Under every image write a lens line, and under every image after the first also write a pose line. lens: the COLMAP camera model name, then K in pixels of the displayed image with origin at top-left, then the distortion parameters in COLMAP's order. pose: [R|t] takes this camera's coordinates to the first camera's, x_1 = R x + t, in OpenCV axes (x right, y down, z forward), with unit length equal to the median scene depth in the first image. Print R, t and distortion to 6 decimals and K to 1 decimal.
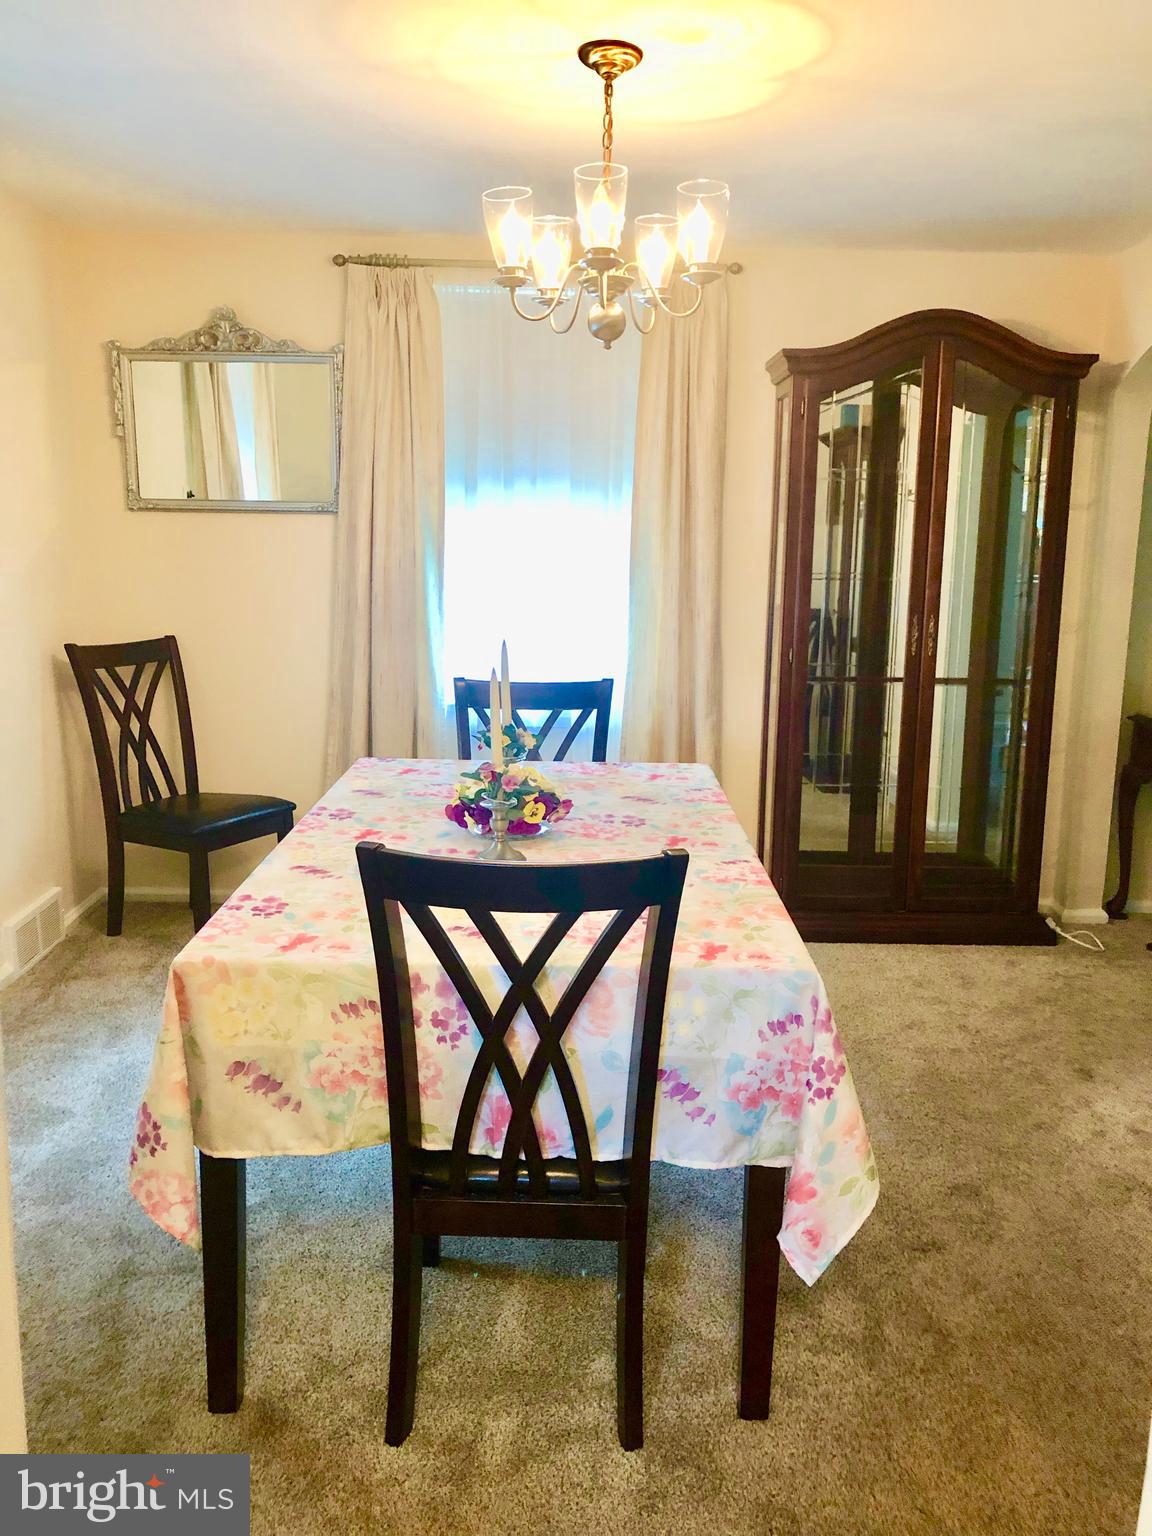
lens RADIAL K [[1267.0, 0, 576.0], [0, 1267.0, 768.0], [0, 0, 1]] dist [0.033590, -0.014947]
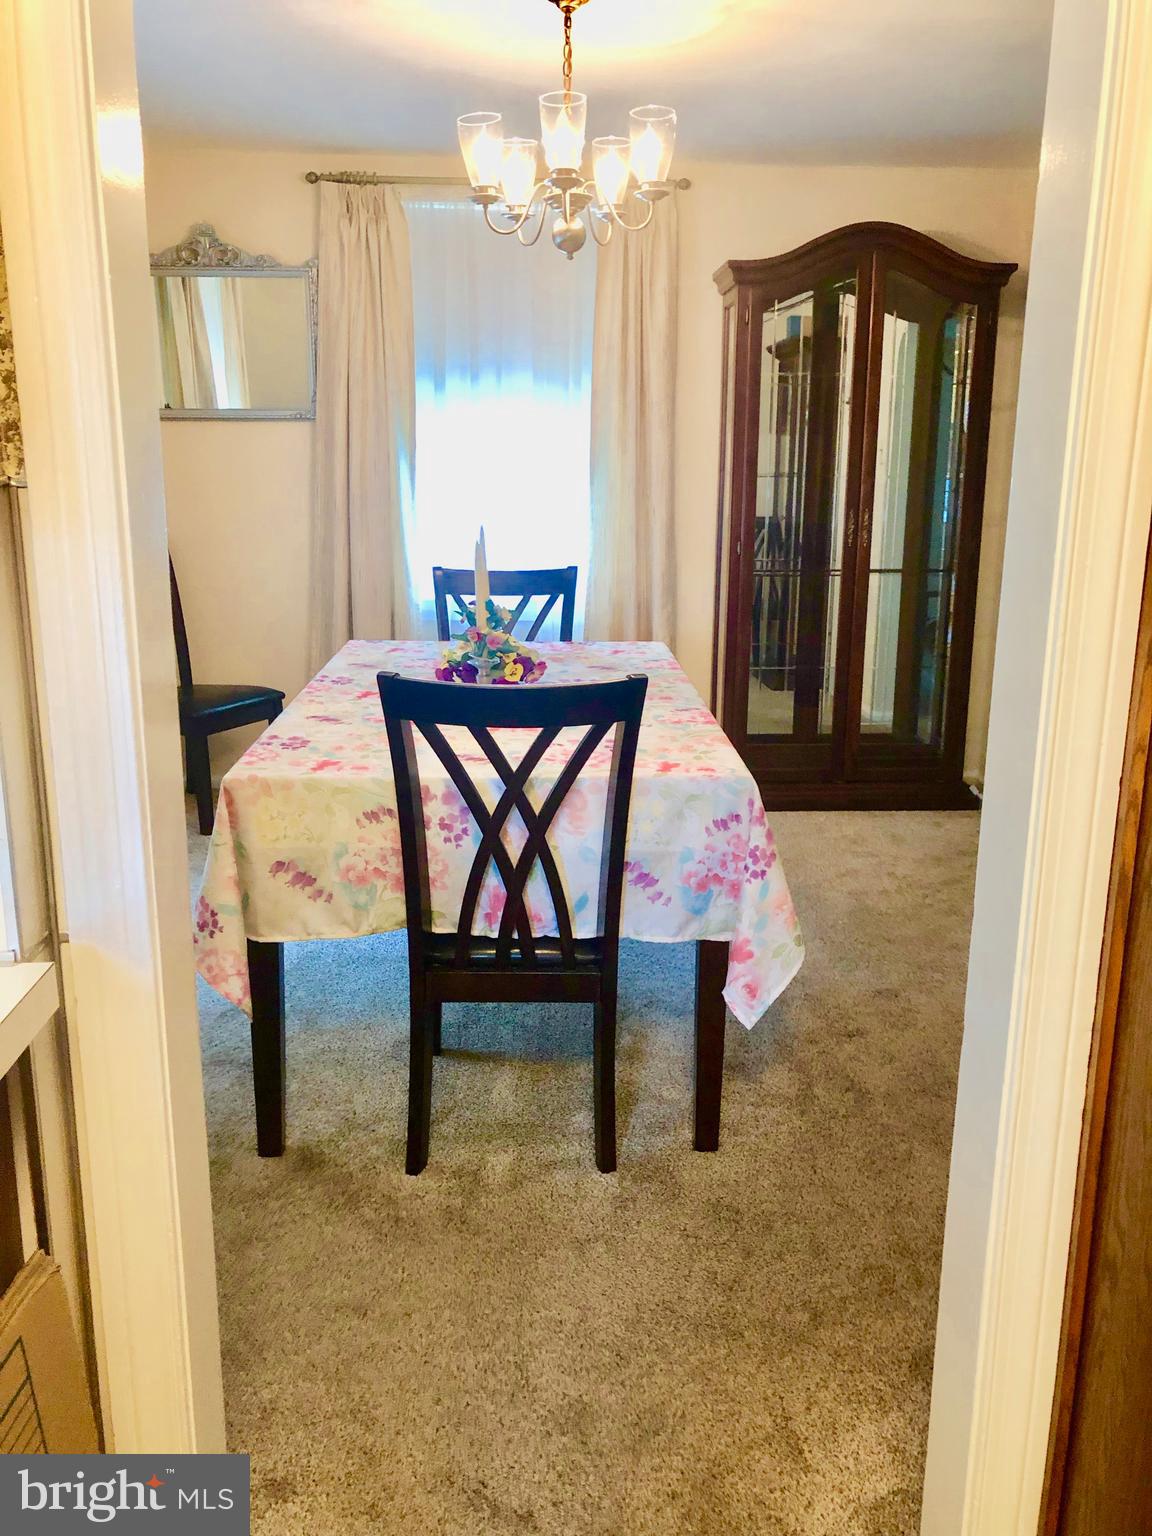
lens RADIAL K [[1273.1, 0, 576.0], [0, 1273.1, 768.0], [0, 0, 1]] dist [0.118701, -0.250365]
pose [[0.999294, -0.017940, 0.033023, -0.019301], [0.016155, 0.998434, 0.053558, 0.073007], [-0.033932, -0.052986, 0.998019, -0.202547]]
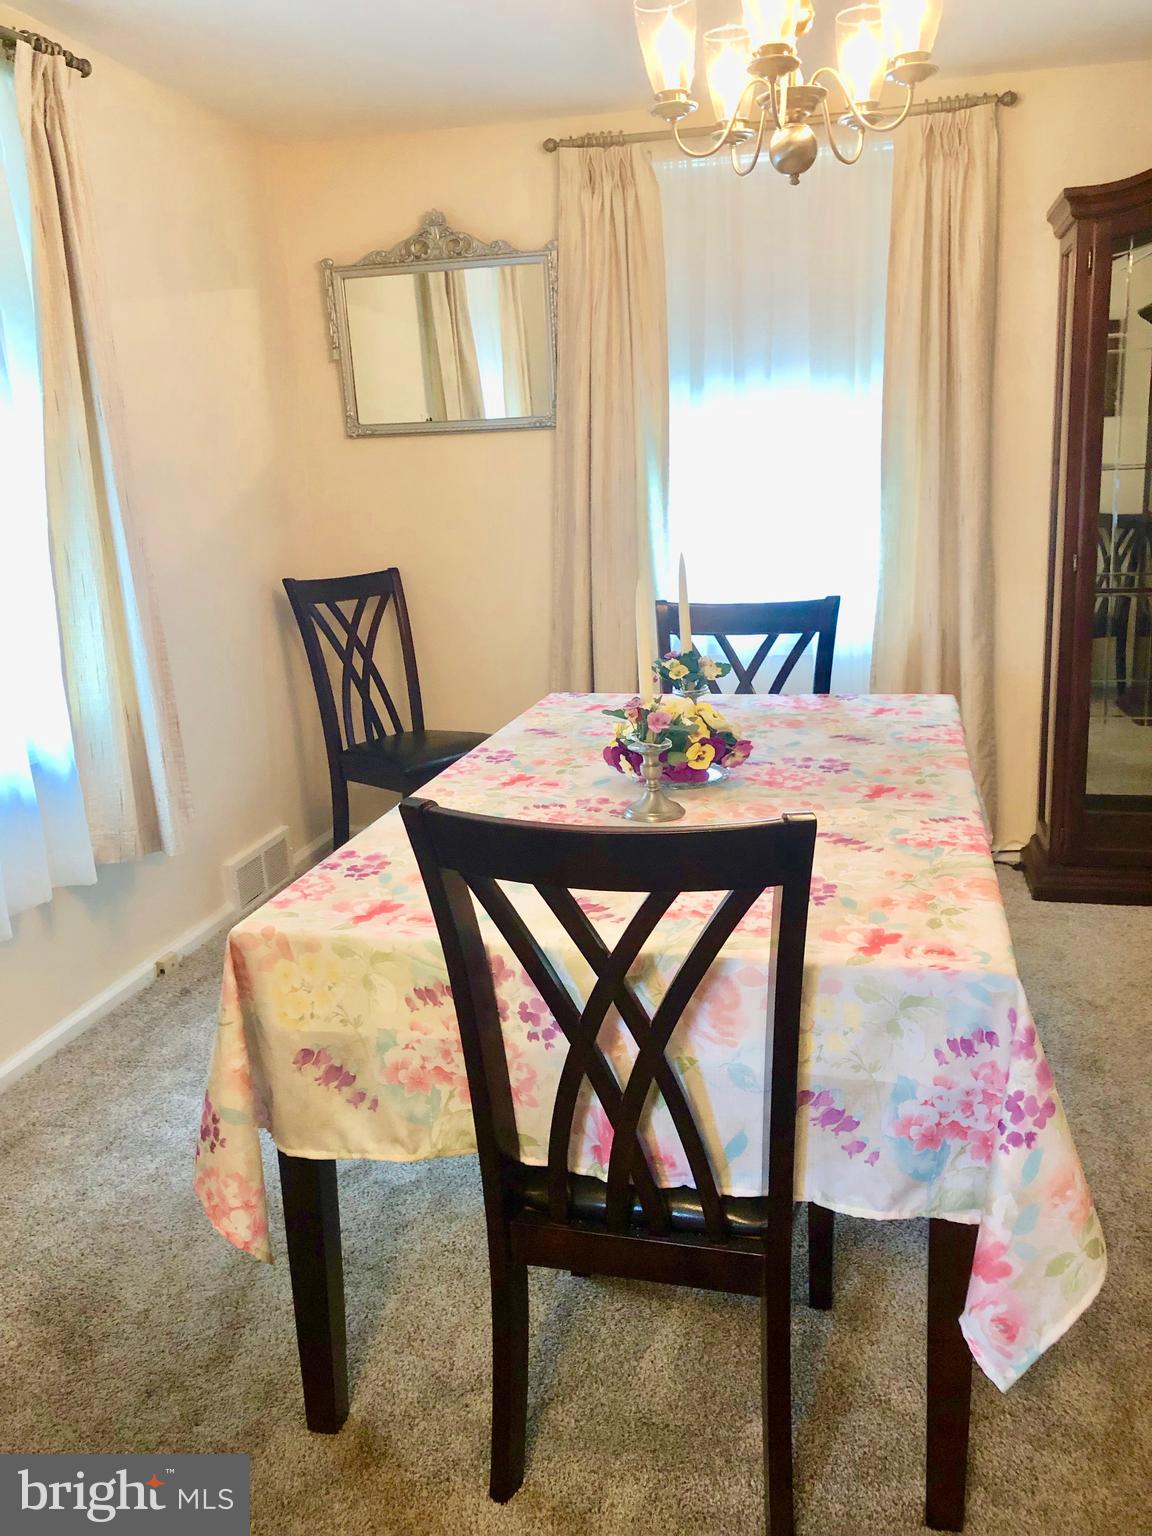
lens RADIAL K [[1255.9, 0, 590.8], [0, 1255.9, 761.6], [0, 0, 1]] dist [0.028227, -0.005268]
pose [[0.971559, 0.003546, -0.236771, 0.109477], [0.007825, 0.998861, 0.047066, -0.001231], [0.236668, -0.047580, 0.970425, 0.207410]]
